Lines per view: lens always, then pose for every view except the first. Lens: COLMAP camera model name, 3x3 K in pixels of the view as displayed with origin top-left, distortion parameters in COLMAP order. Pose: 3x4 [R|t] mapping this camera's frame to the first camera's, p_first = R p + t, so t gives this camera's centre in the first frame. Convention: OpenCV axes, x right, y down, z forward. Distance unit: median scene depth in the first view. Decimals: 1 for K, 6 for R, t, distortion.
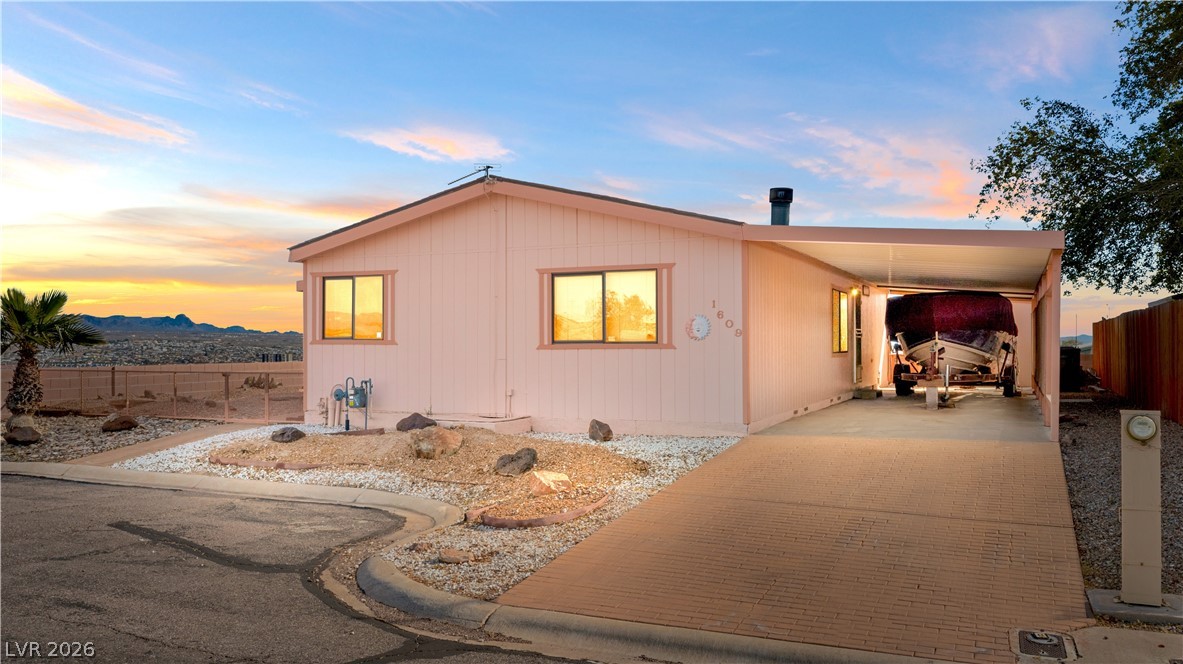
lens RADIAL K [[945.4, 0, 585.5], [0, 945.4, 331.2], [0, 0, 1]] dist [-0.019352, 0.006745]
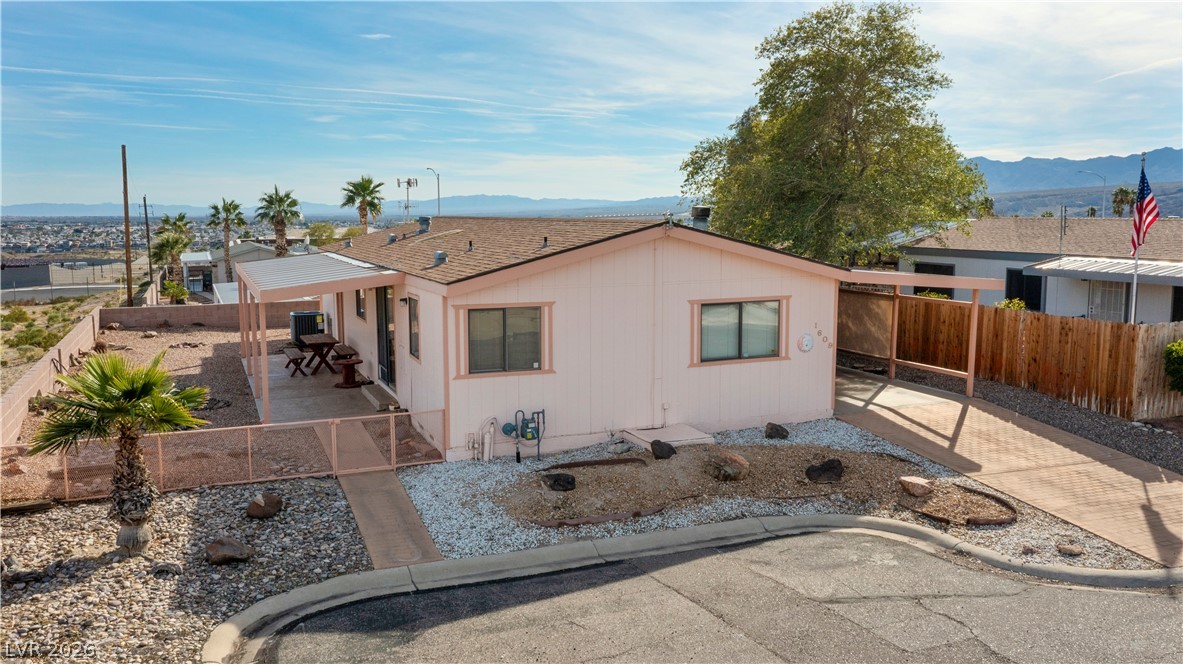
lens RADIAL K [[945.4, 0, 593.9], [0, 945.4, 323.0], [0, 0, 1]] dist [-0.019352, 0.006745]
pose [[0.681509, -0.085120, 0.726842, -0.901220], [-0.010983, 0.991911, 0.126459, -0.168683], [-0.731727, -0.094166, 0.675062, 0.262012]]
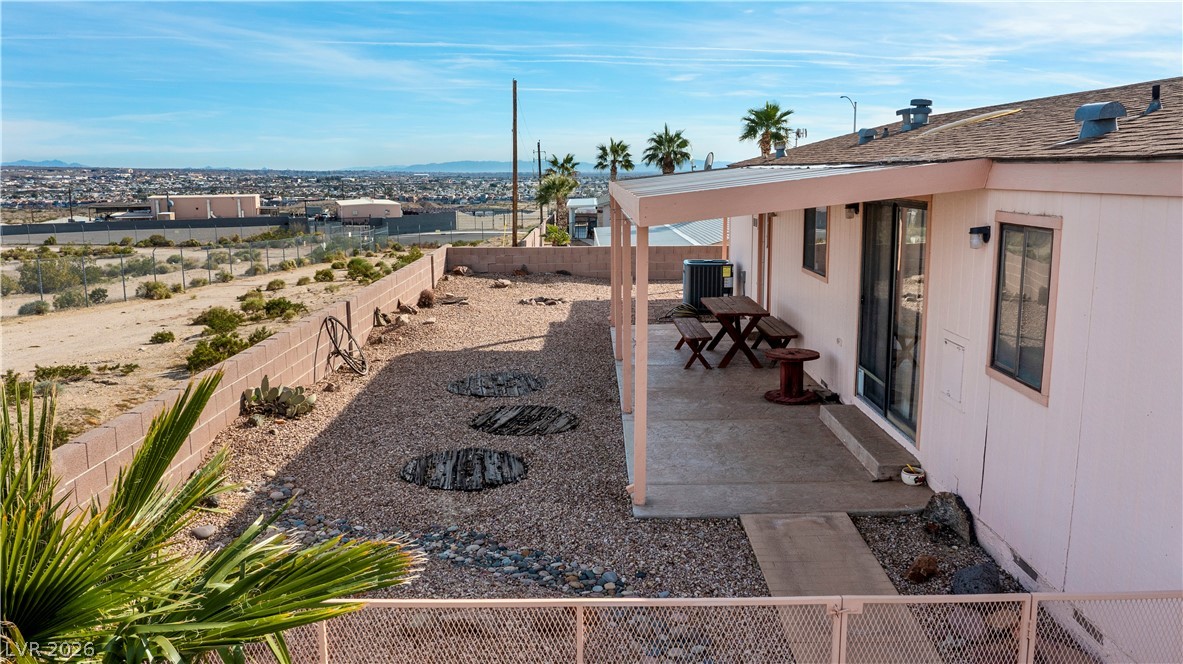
lens RADIAL K [[945.4, 0, 585.0], [0, 945.4, 320.6], [0, 0, 1]] dist [-0.019352, 0.006745]
pose [[0.914530, -0.066816, 0.398963, -0.586750], [-0.003005, 0.985115, 0.171870, -0.085440], [-0.404508, -0.158379, 0.900716, 0.857268]]
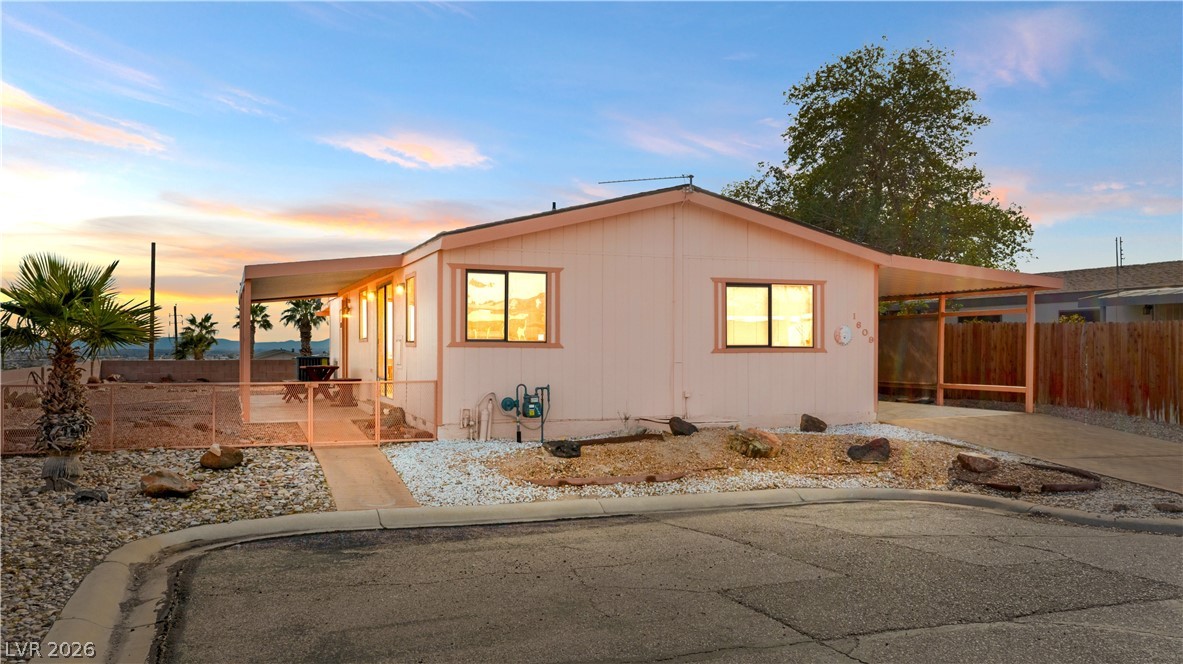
lens RADIAL K [[945.4, 0, 590.1], [0, 945.4, 360.4], [0, 0, 1]] dist [-0.019352, 0.006745]
pose [[0.706979, -0.006828, 0.707201, -0.819615], [-0.014533, 0.999602, 0.024180, 0.003454], [-0.707085, -0.027373, 0.706599, 0.311739]]
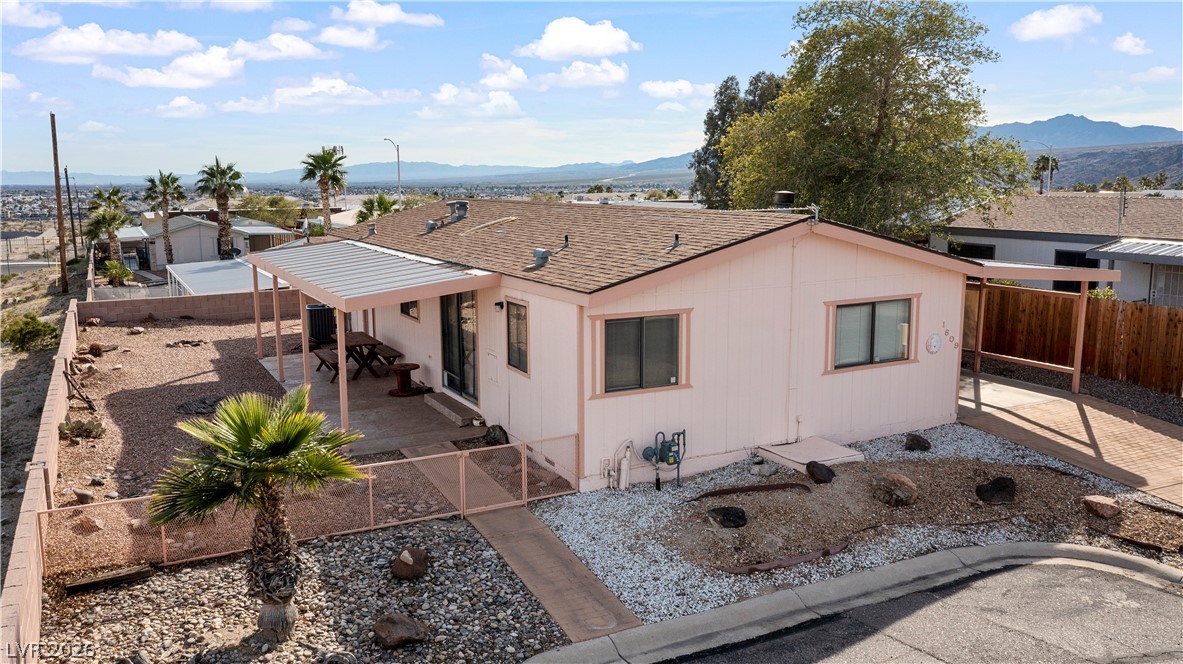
lens RADIAL K [[945.4, 0, 596.2], [0, 945.4, 325.6], [0, 0, 1]] dist [-0.019352, 0.006745]
pose [[0.617229, -0.123161, 0.777084, -0.949729], [-0.008405, 0.986584, 0.163041, -0.192266], [-0.786739, -0.107165, 0.607913, 0.500858]]
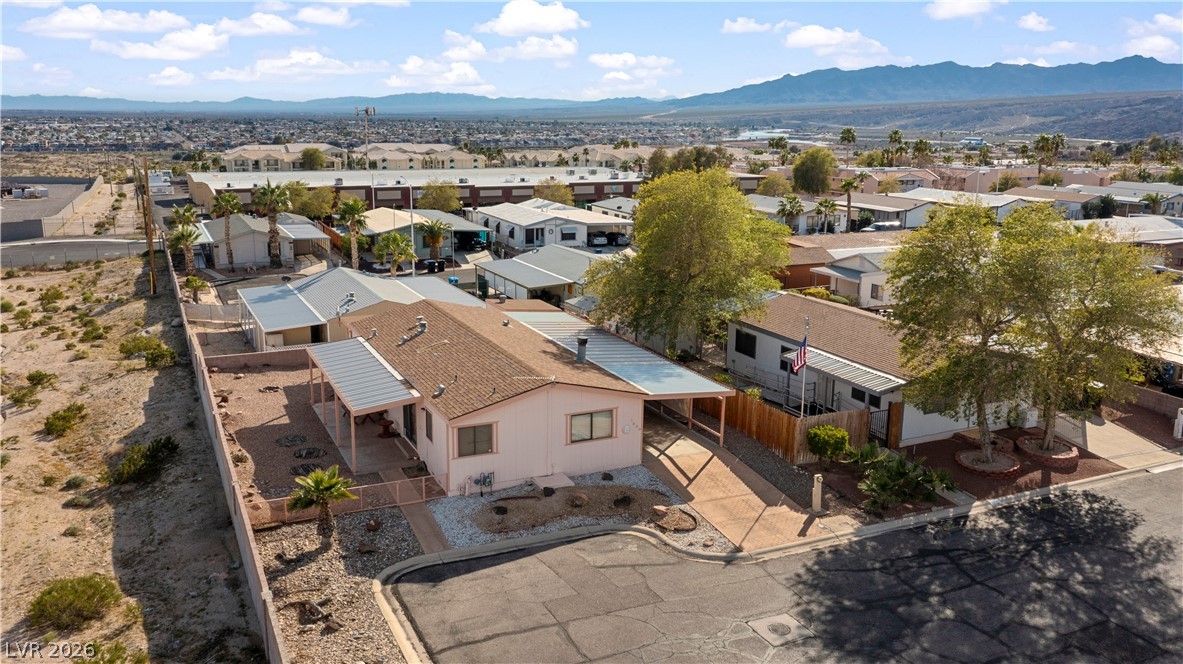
lens RADIAL K [[945.4, 0, 595.2], [0, 945.4, 400.8], [0, 0, 1]] dist [-0.019352, 0.006745]
pose [[0.649637, -0.212535, 0.729932, -1.584422], [-0.026371, 0.953250, 0.301029, -0.747249], [-0.759787, -0.214809, 0.613662, -0.473938]]
